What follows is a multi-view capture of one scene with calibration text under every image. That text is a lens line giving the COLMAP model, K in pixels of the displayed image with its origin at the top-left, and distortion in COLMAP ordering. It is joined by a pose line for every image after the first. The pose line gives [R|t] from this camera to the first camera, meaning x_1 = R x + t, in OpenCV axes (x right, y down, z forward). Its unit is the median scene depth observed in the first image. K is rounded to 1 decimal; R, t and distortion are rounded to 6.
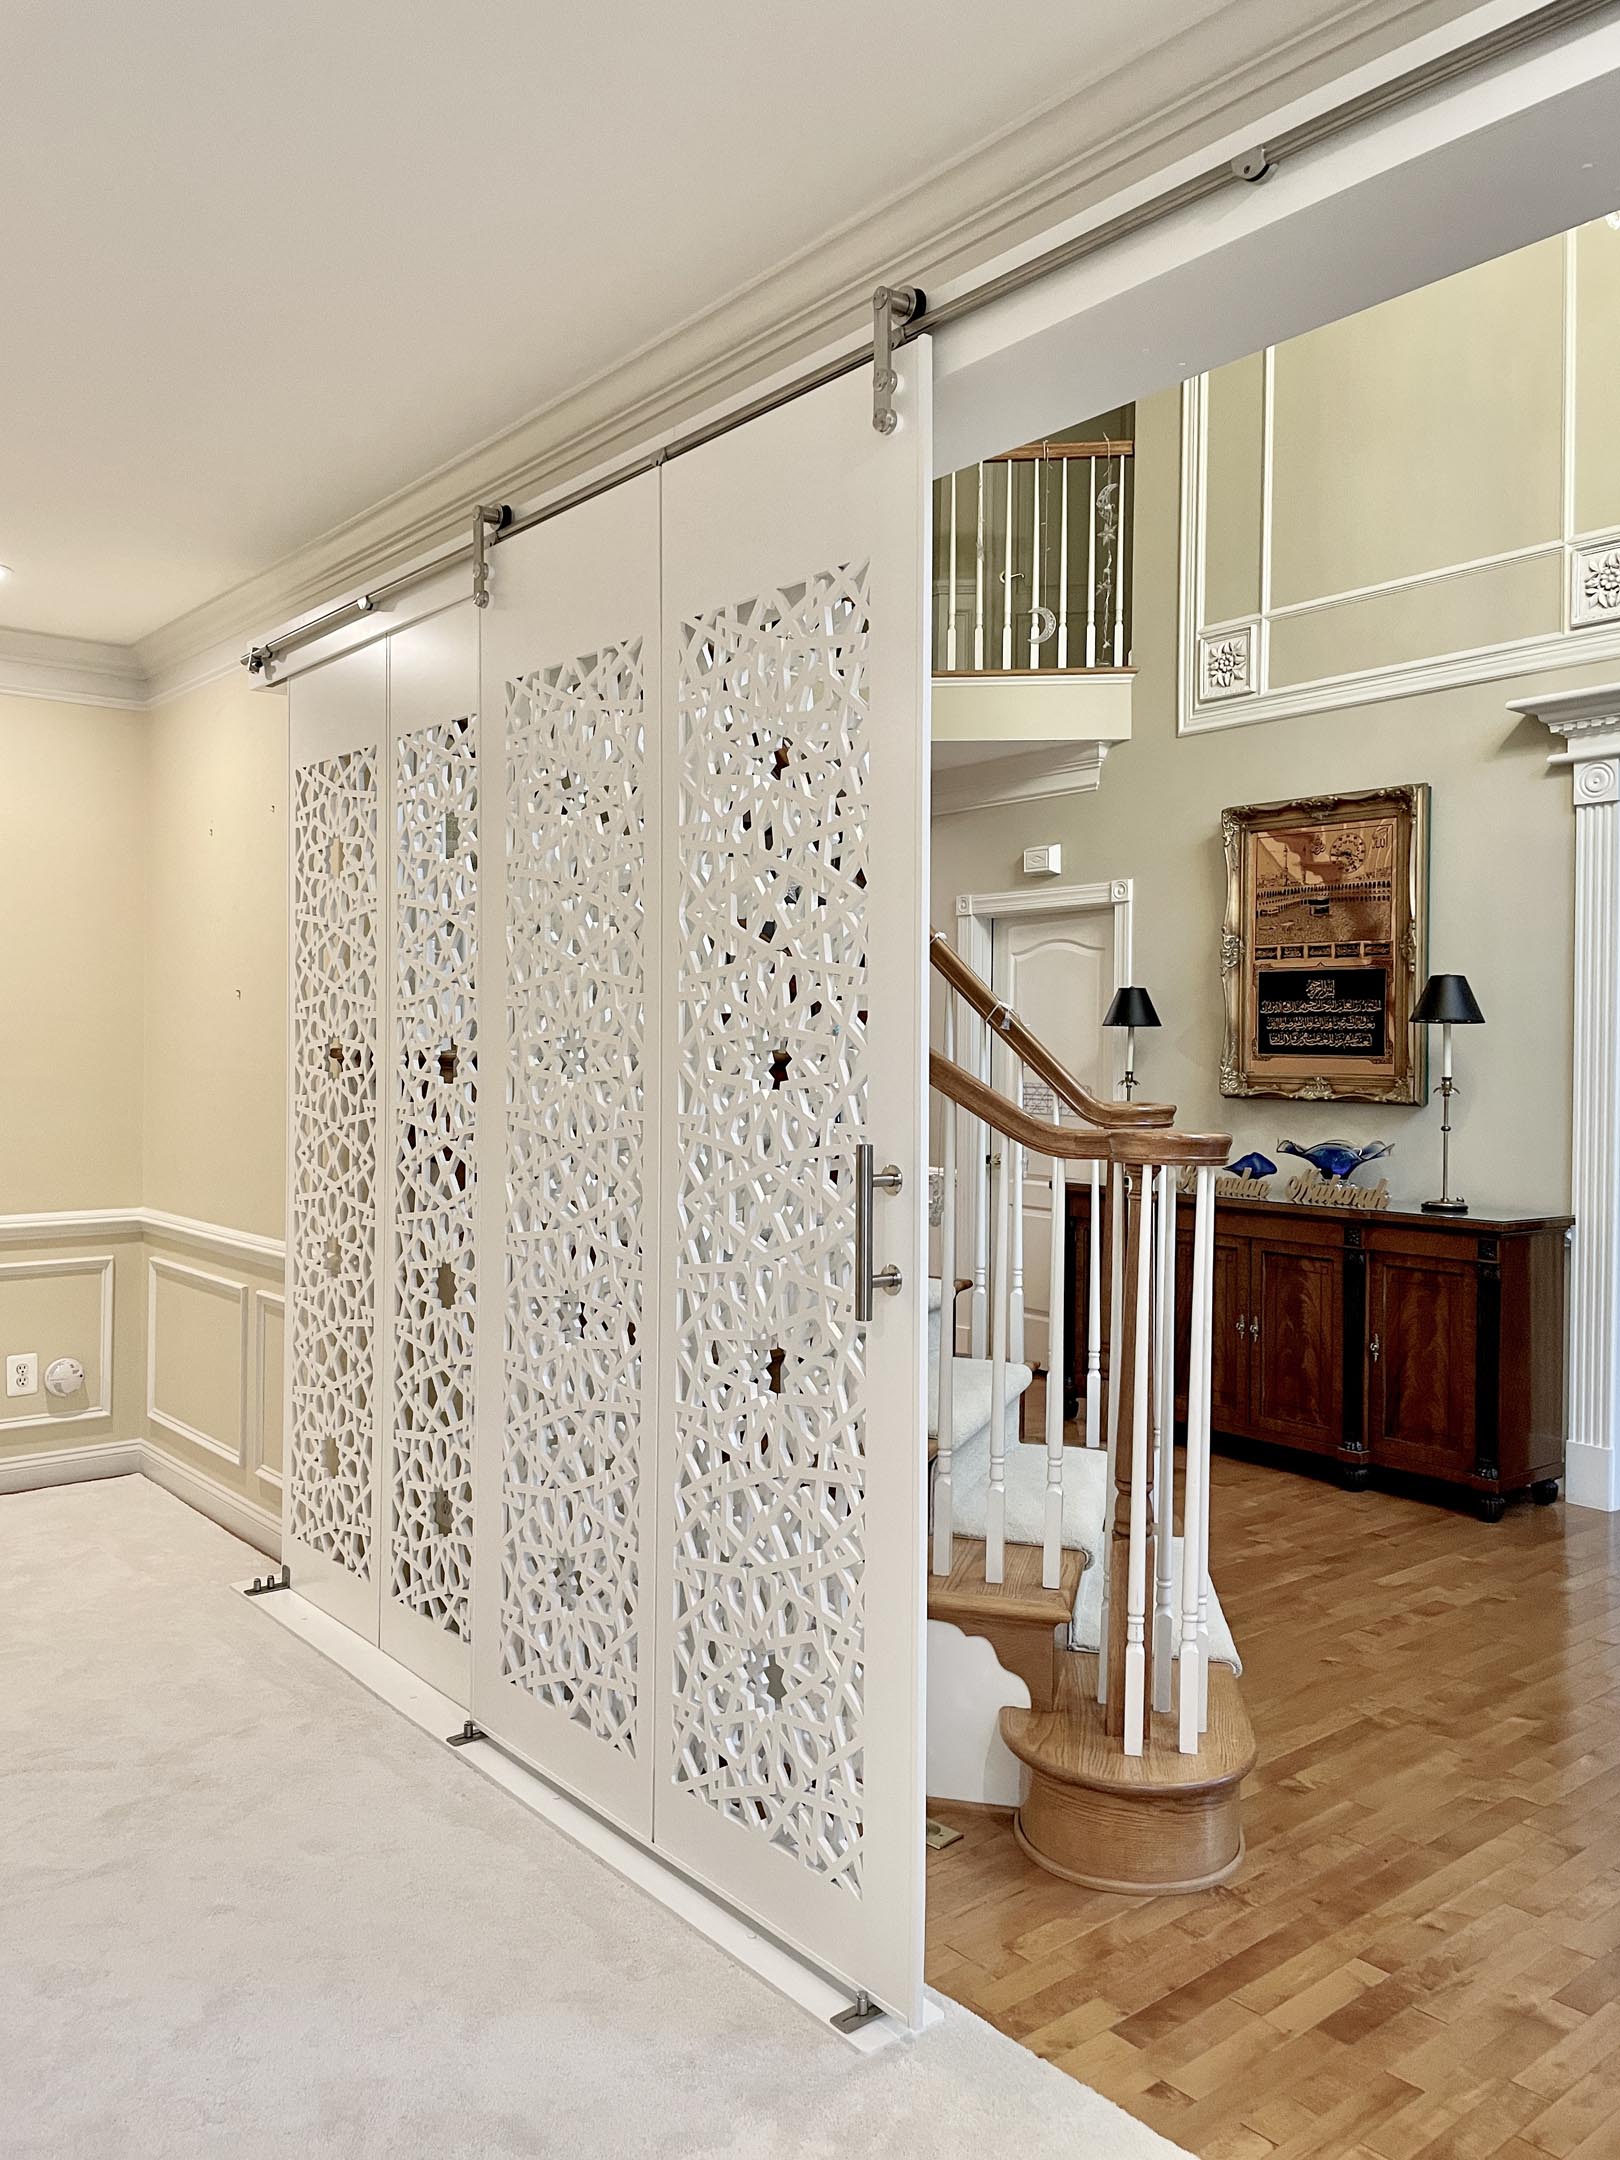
lens RADIAL K [[1624.2, 0, 807.0], [0, 1624.2, 1068.9], [0, 0, 1]] dist [0.068780, -0.089138]
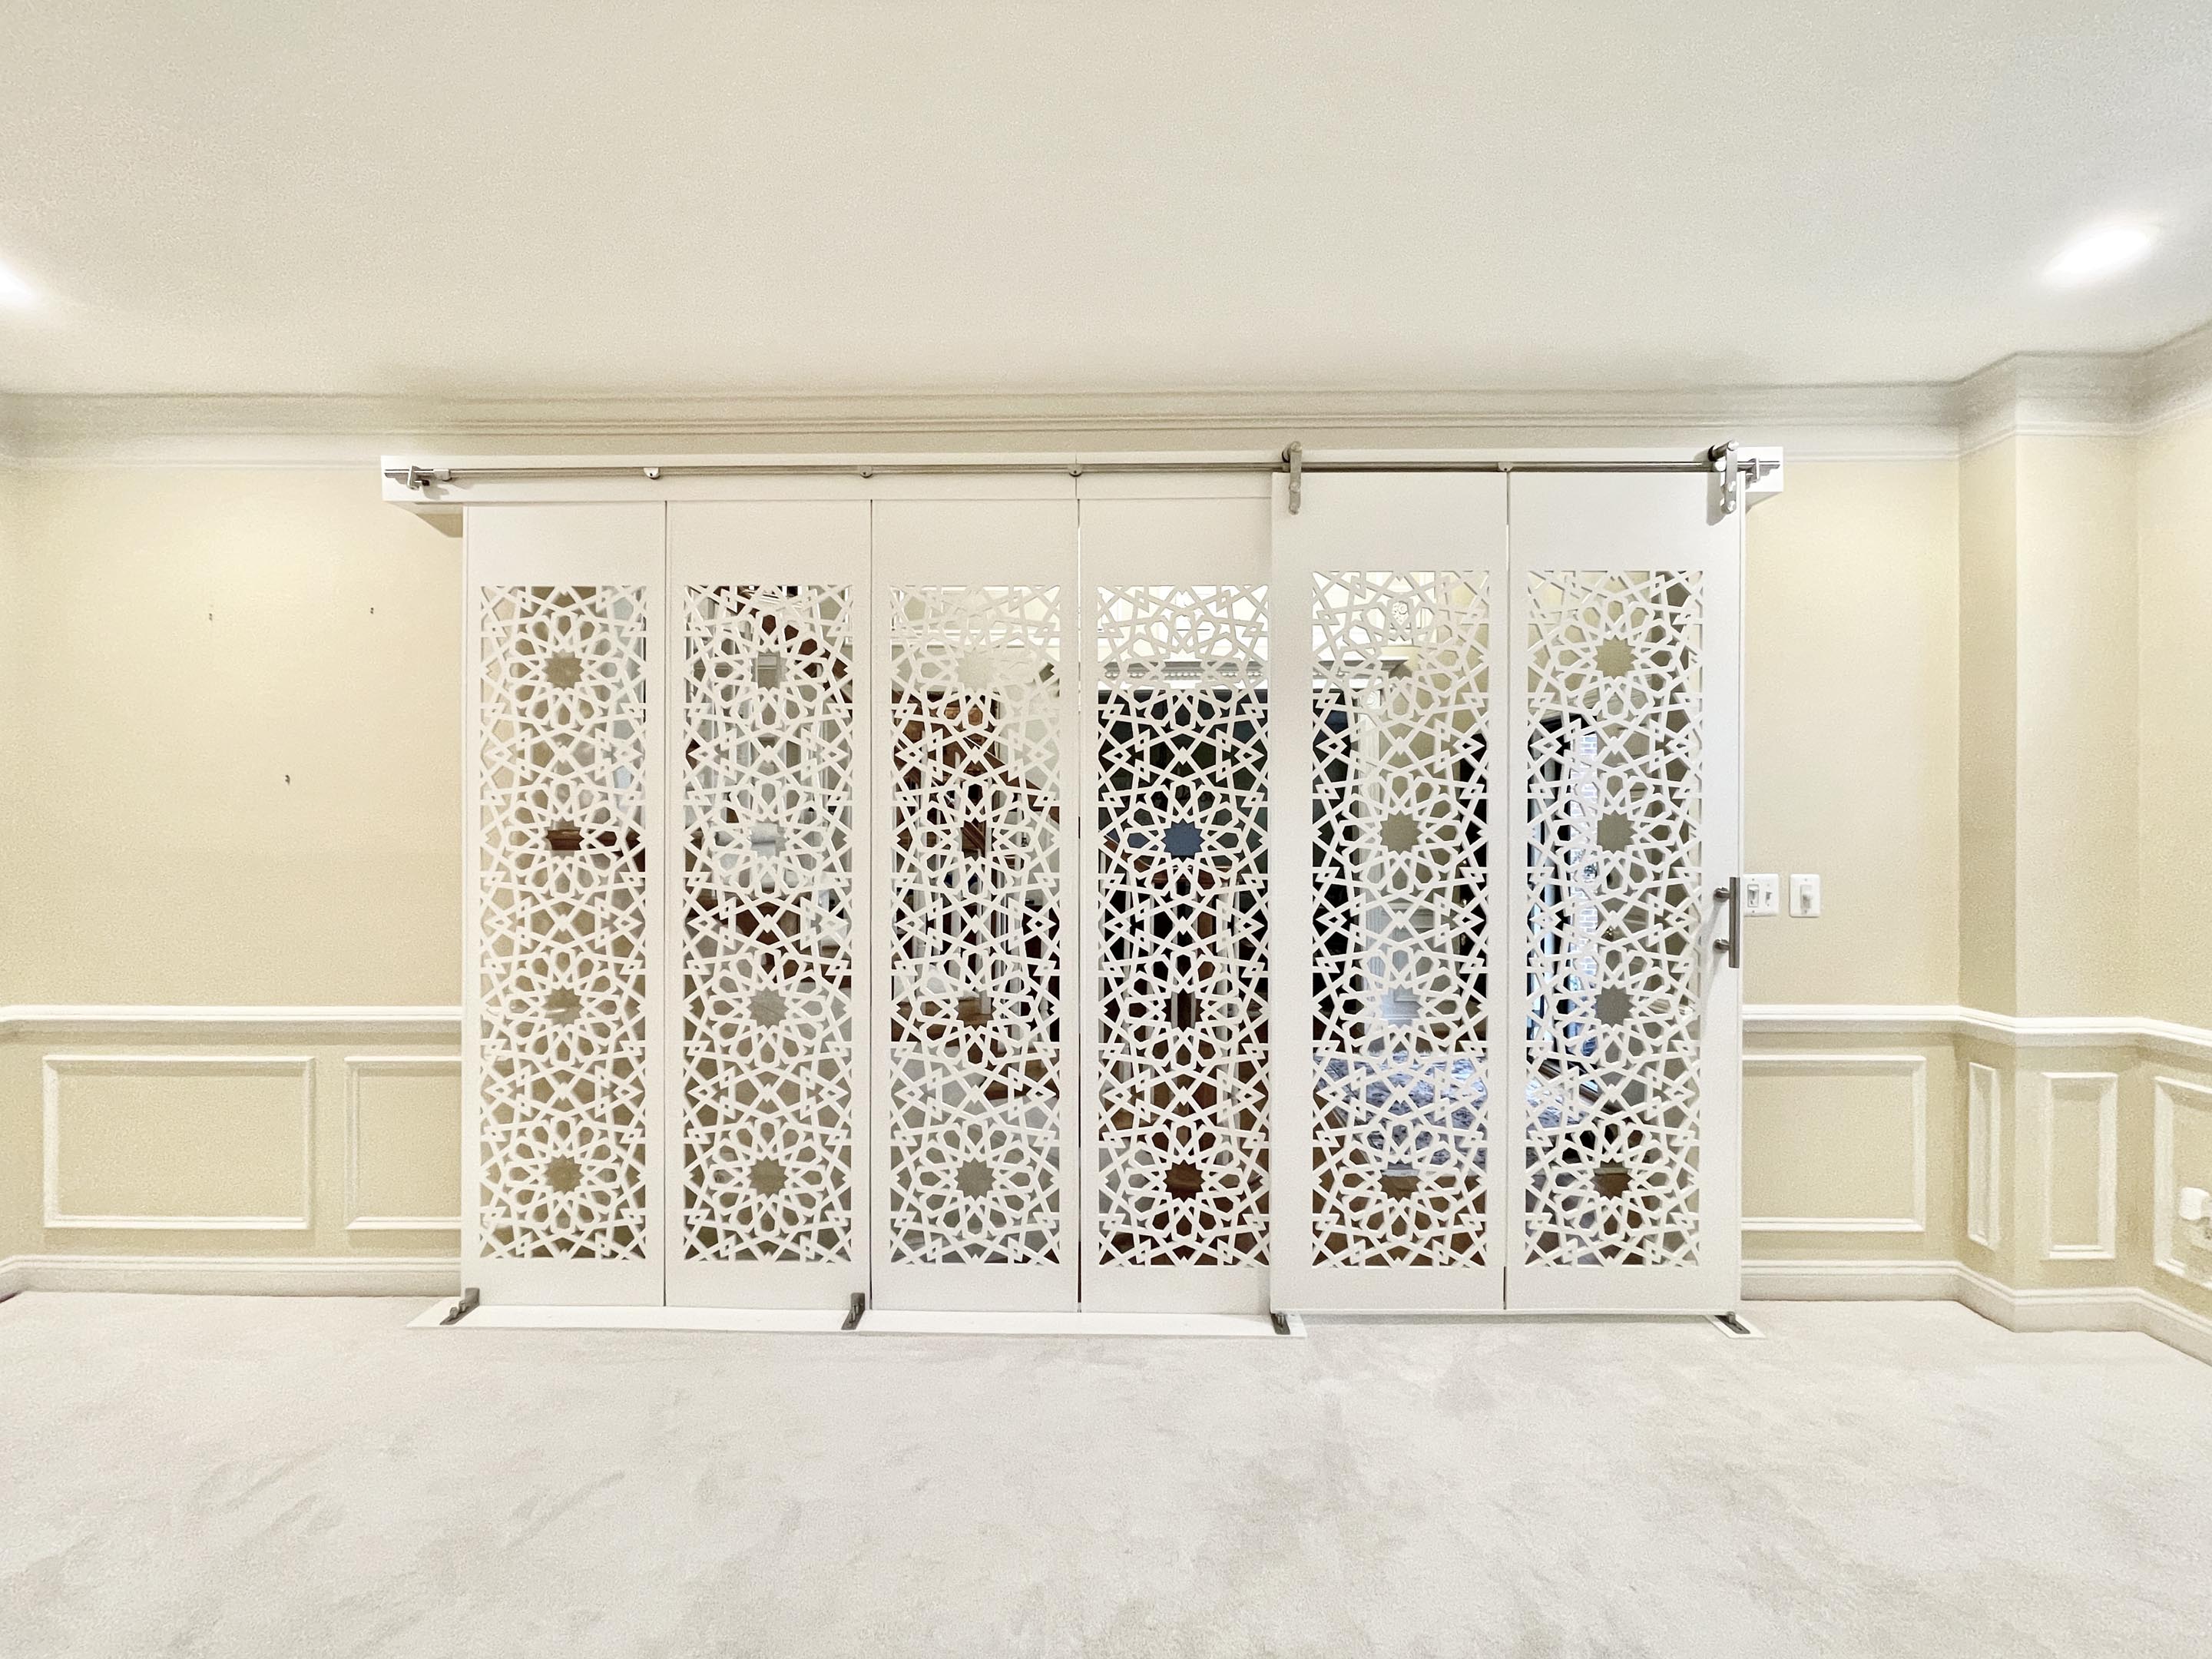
lens RADIAL K [[892.3, 0, 1108.9], [0, 892.3, 829.1], [0, 0, 1]] dist [-0.008564, 0.000615]
pose [[0.639282, -0.012753, 0.768867, -0.577172], [0.015781, 0.999869, 0.003464, -0.011069], [-0.768810, 0.009919, 0.639400, 0.305263]]
